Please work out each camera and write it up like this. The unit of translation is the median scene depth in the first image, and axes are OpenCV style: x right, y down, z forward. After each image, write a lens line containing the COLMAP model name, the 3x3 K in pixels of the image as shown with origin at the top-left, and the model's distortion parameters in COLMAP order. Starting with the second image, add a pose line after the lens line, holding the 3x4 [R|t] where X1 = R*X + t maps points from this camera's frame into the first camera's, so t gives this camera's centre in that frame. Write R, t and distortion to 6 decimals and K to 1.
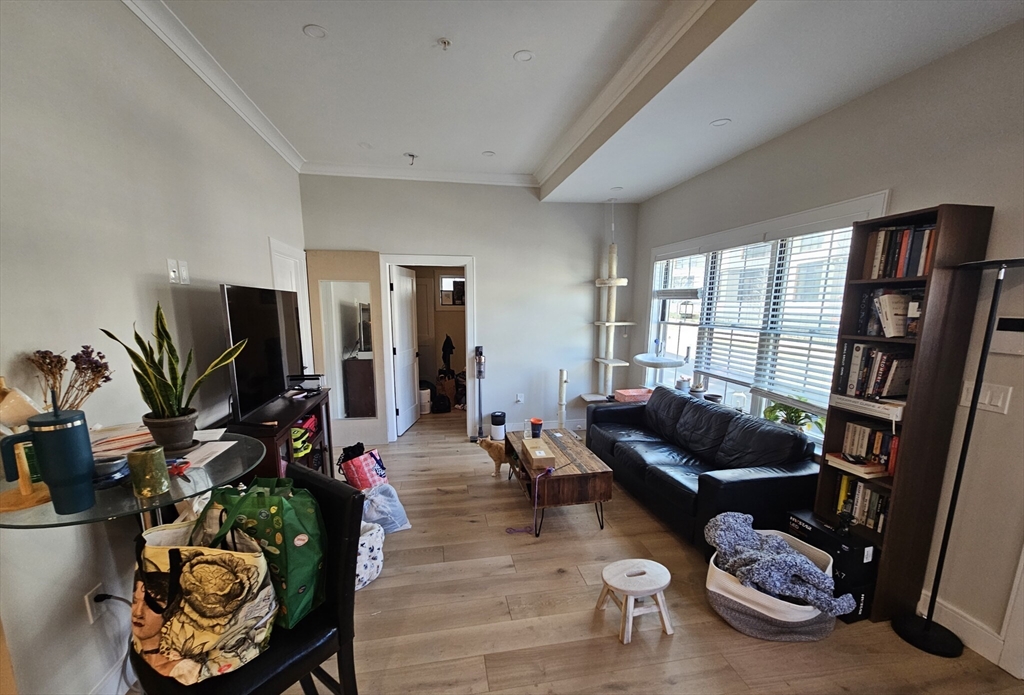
lens RADIAL K [[428.0, 0, 513.8], [0, 428.0, 387.3], [0, 0, 1]] dist [0.000453, 0.000066]
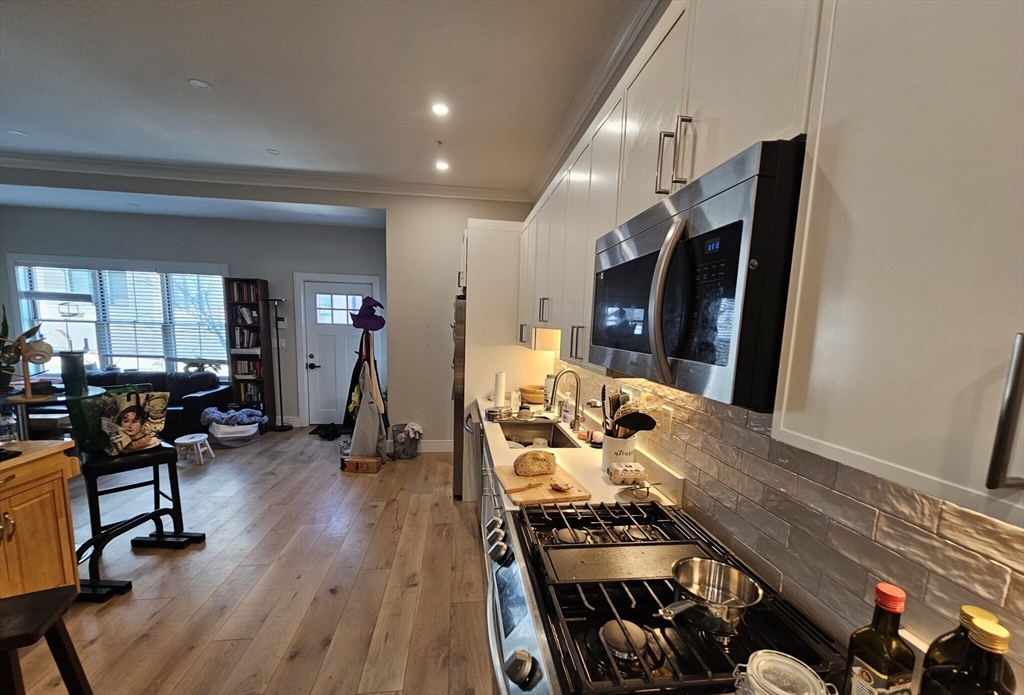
lens RADIAL K [[428.0, 0, 513.8], [0, 428.0, 387.3], [0, 0, 1]] dist [0.000453, 0.000066]
pose [[0.068875, -0.146967, 0.986740, -1.502894], [0.156173, 0.978483, 0.134837, 0.148173], [-0.985325, 0.144815, 0.090346, -0.716795]]
